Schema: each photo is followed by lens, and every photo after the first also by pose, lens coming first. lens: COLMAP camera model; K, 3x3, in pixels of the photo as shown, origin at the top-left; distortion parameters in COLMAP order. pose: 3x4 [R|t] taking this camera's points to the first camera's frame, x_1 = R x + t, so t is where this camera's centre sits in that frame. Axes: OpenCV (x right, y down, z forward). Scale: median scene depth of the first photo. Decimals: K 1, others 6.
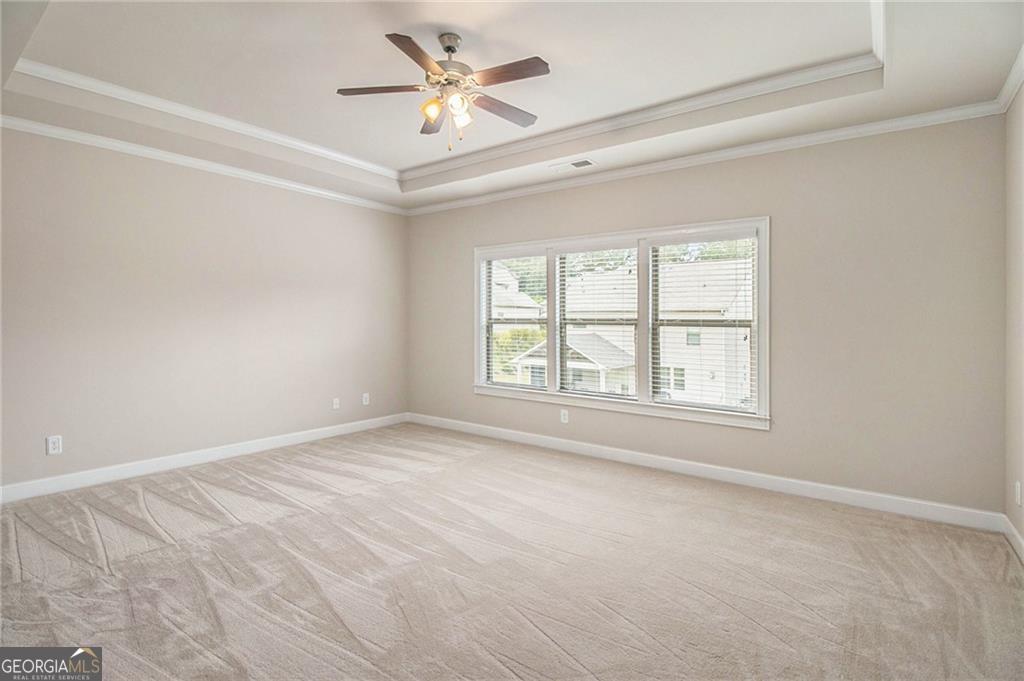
lens RADIAL K [[476.8, 0, 507.1], [0, 476.8, 328.0], [0, 0, 1]] dist [0.001249, -0.000256]
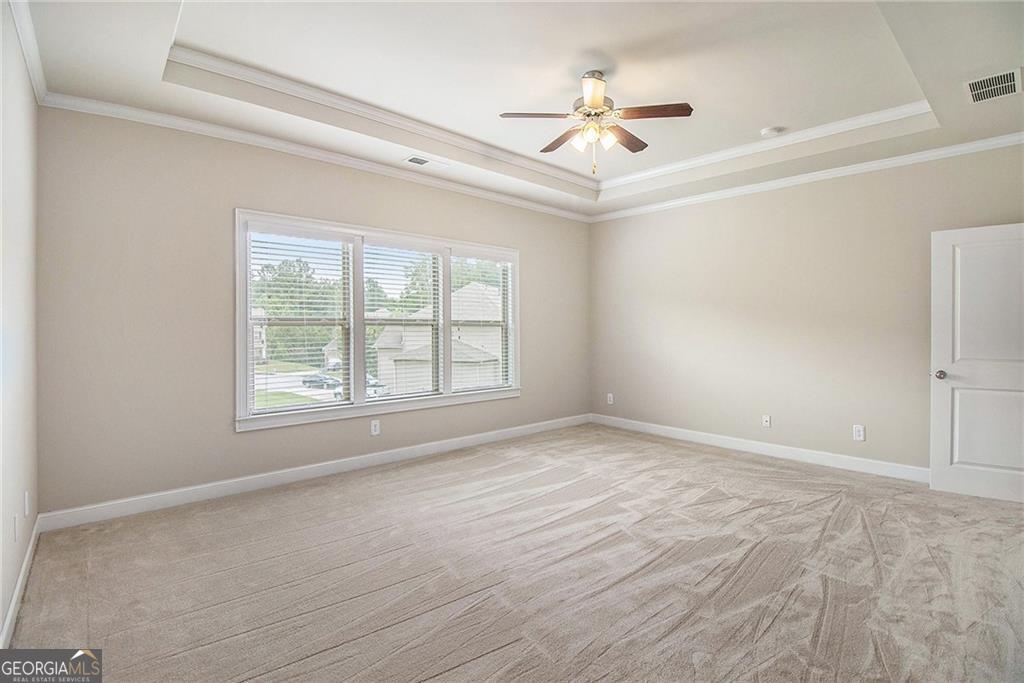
lens RADIAL K [[491.6, 0, 513.8], [0, 491.6, 331.1], [0, 0, 1]] dist [0.000444, -0.033915]
pose [[0.203430, -0.015567, 0.978966, -0.840080], [0.010197, 0.999853, 0.013780, -0.007475], [-0.979036, 0.007179, 0.203559, 0.636540]]
